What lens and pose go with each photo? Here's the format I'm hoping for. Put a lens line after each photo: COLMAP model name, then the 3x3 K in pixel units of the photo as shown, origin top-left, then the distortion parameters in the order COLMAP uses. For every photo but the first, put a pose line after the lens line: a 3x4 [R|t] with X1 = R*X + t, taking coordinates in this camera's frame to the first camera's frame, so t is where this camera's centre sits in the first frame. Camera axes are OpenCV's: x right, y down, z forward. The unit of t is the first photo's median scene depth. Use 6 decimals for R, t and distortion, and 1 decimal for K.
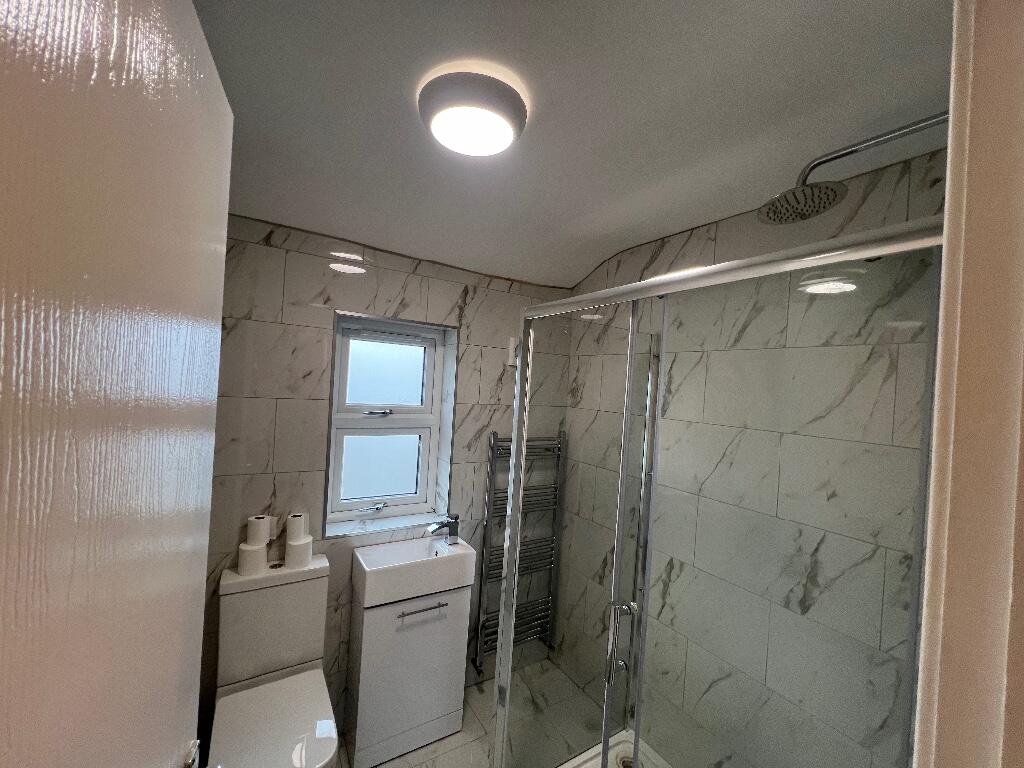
lens RADIAL K [[408.5, 0, 511.9], [0, 408.5, 386.9], [0, 0, 1]] dist [-0.001579, 0.000641]
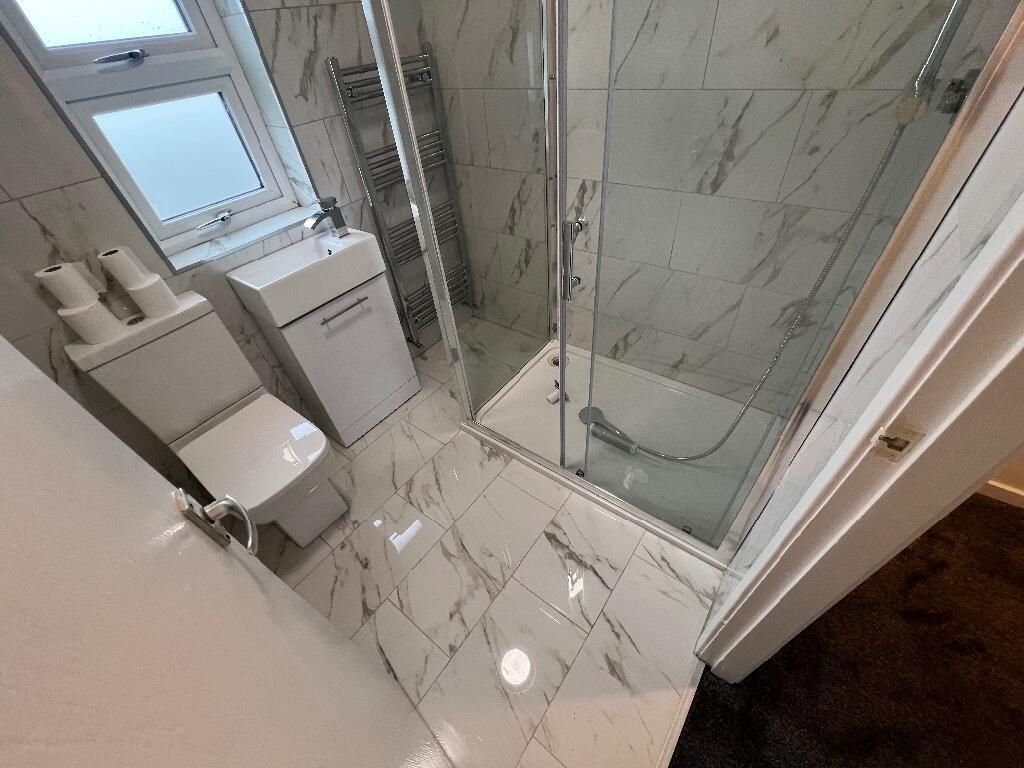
lens RADIAL K [[408.5, 0, 513.3], [0, 408.5, 386.7], [0, 0, 1]] dist [-0.001579, 0.000641]
pose [[0.923985, -0.346040, 0.162814, -0.073199], [0.144926, 0.710819, 0.688283, 0.087596], [-0.353904, -0.612367, 0.706936, 0.106918]]
